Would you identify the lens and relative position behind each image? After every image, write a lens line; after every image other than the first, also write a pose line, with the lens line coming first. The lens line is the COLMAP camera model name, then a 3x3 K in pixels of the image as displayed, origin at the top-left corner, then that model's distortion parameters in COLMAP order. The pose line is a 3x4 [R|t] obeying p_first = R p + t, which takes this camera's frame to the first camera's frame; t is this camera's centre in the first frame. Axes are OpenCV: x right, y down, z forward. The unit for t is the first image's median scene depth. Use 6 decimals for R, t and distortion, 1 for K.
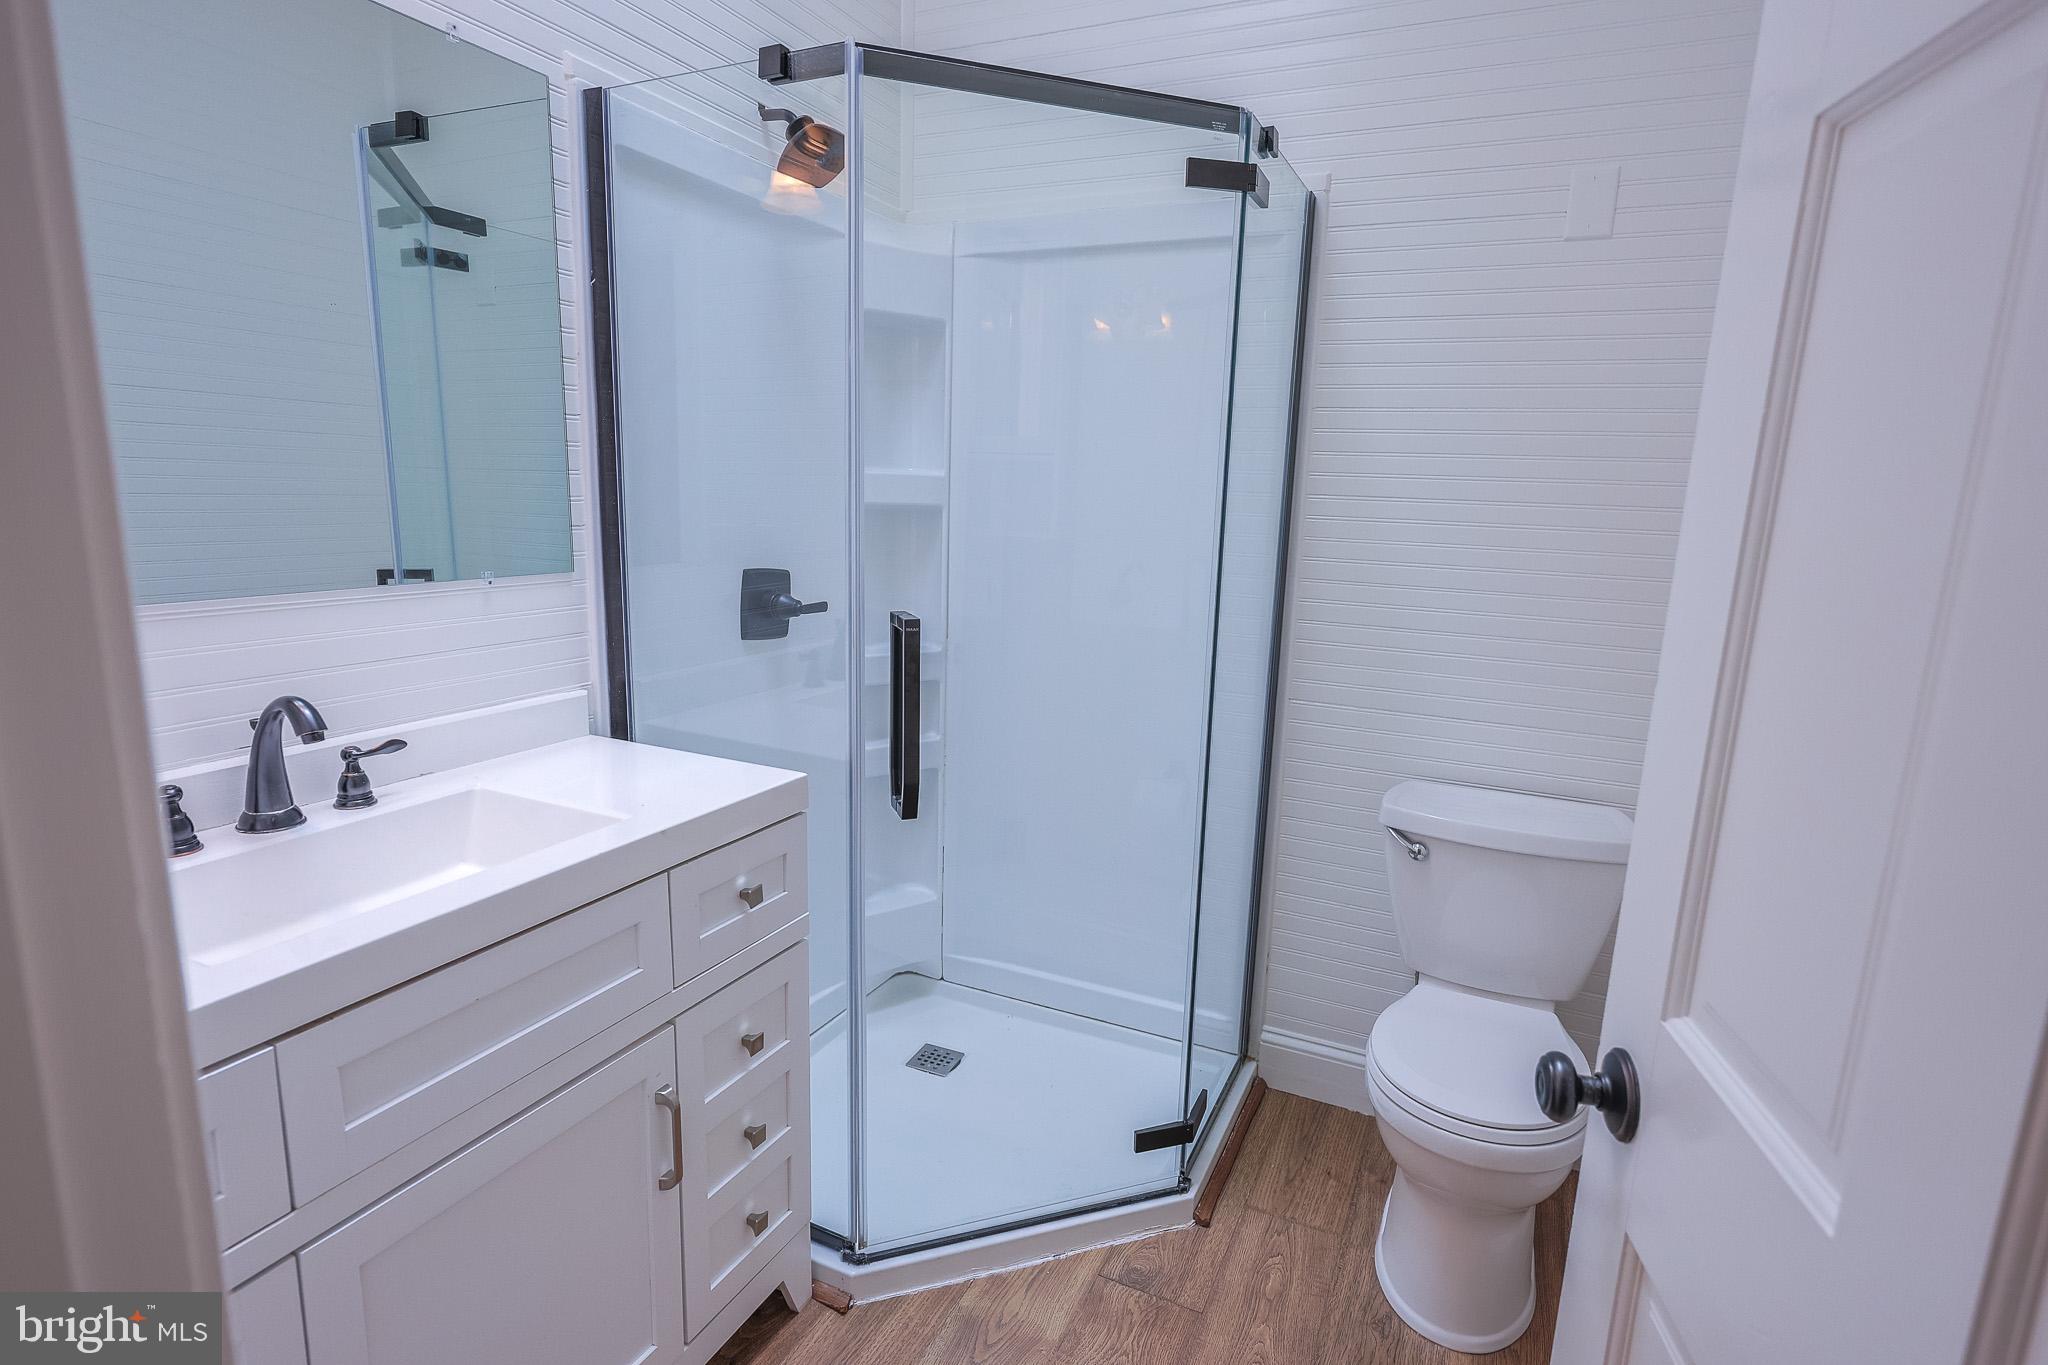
lens RADIAL K [[1056.5, 0, 1022.3], [0, 1056.5, 683.7], [0, 0, 1]] dist [0.001881, 0.000255]
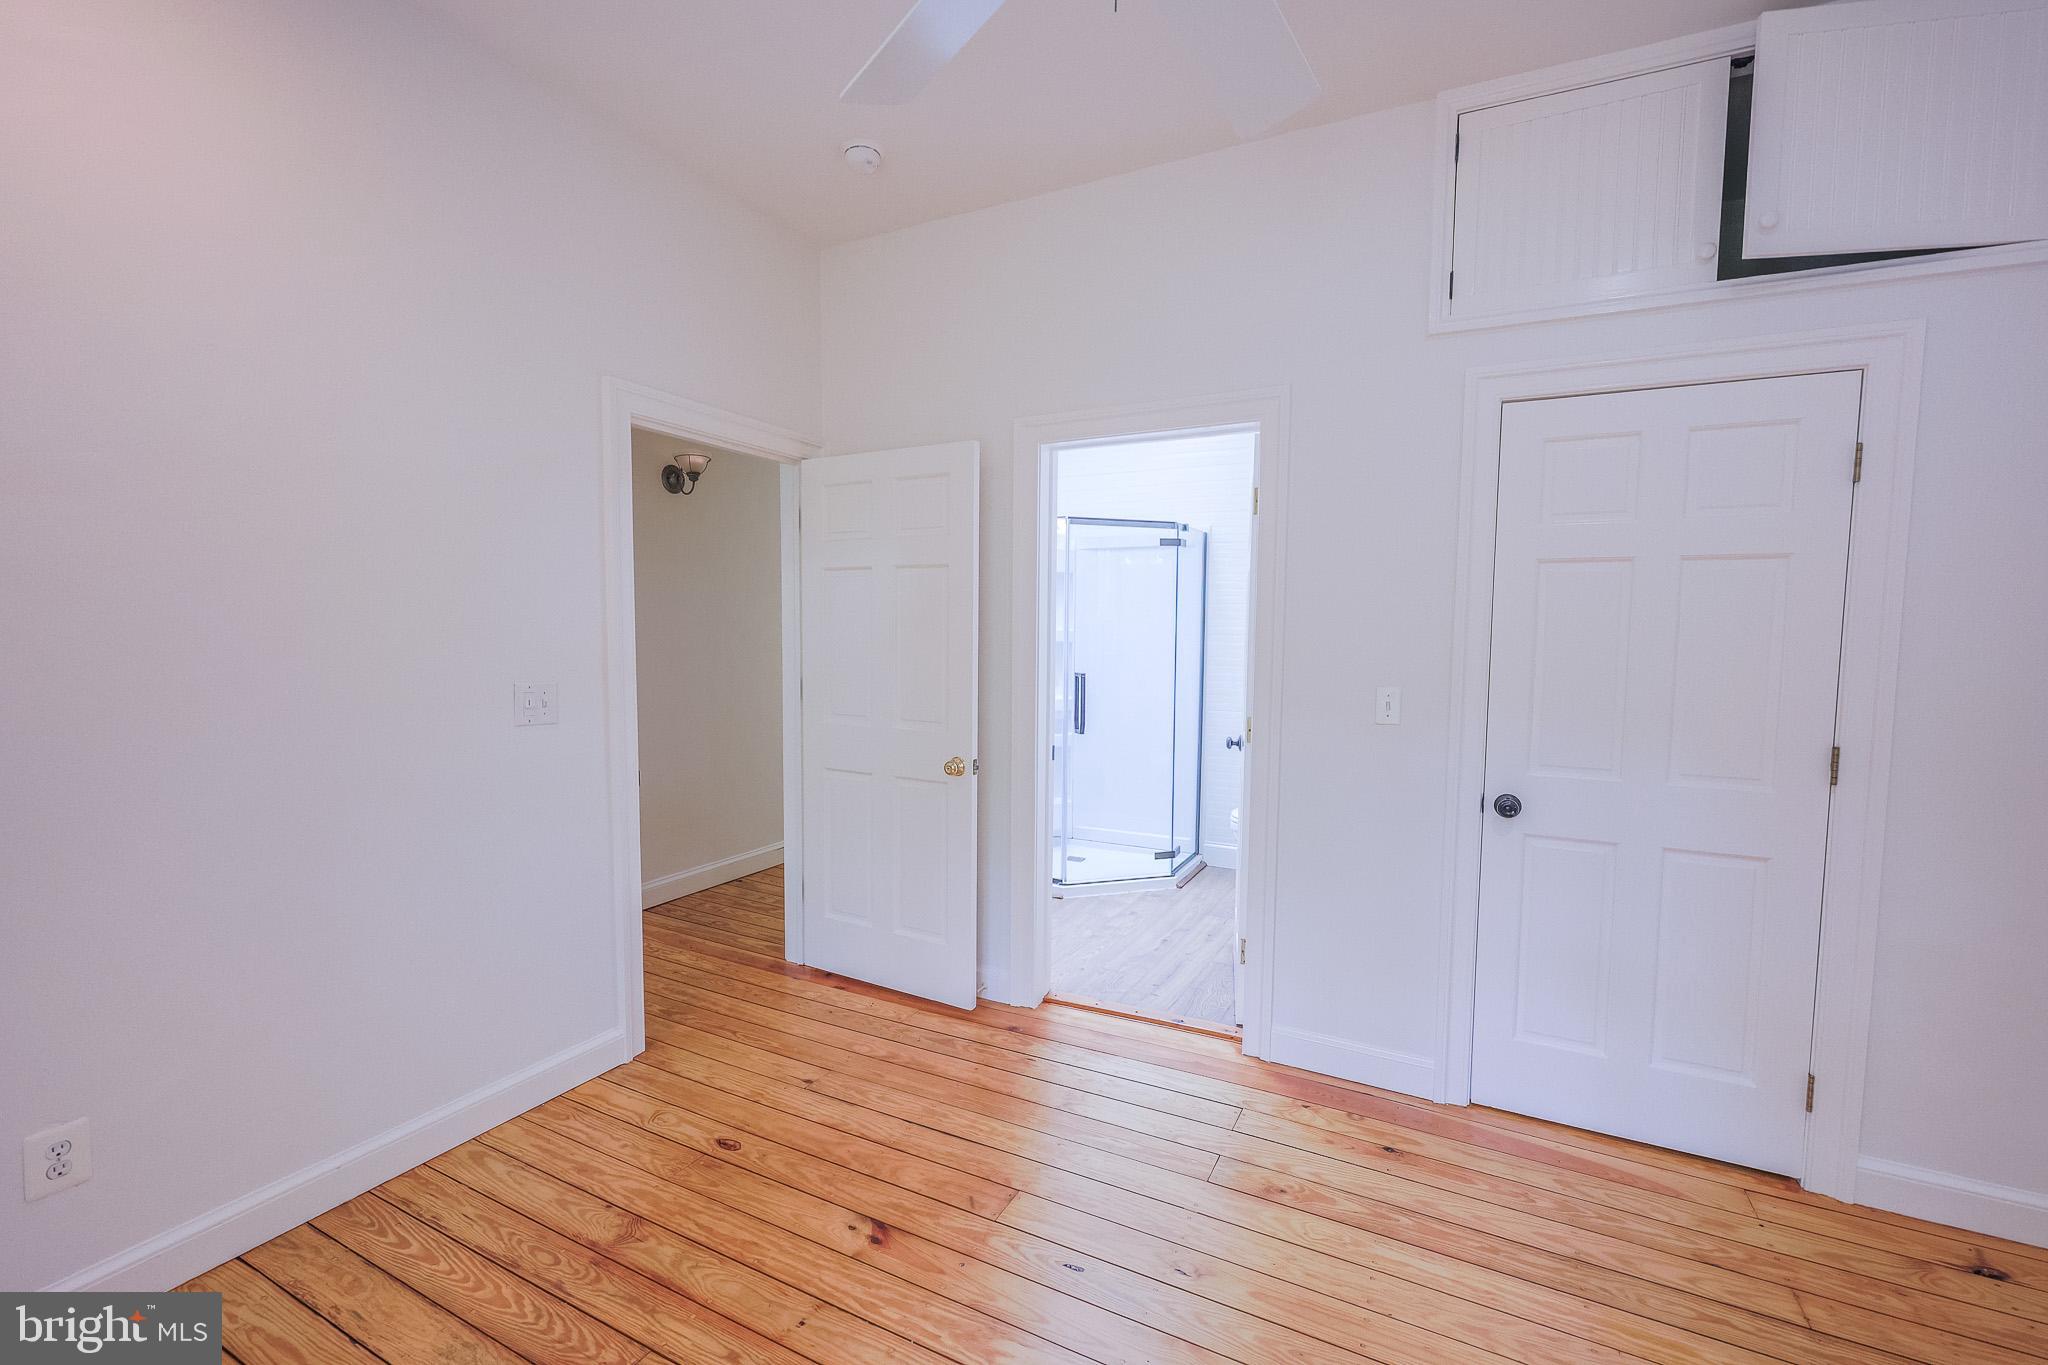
lens RADIAL K [[886.3, 0, 1020.0], [0, 886.3, 684.5], [0, 0, 1]] dist [0.001991, 0.000060]
pose [[0.999399, -0.017838, -0.029718, -0.182892], [0.013188, 0.988613, -0.149901, 0.328906], [0.032054, 0.149419, 0.988254, -1.492993]]
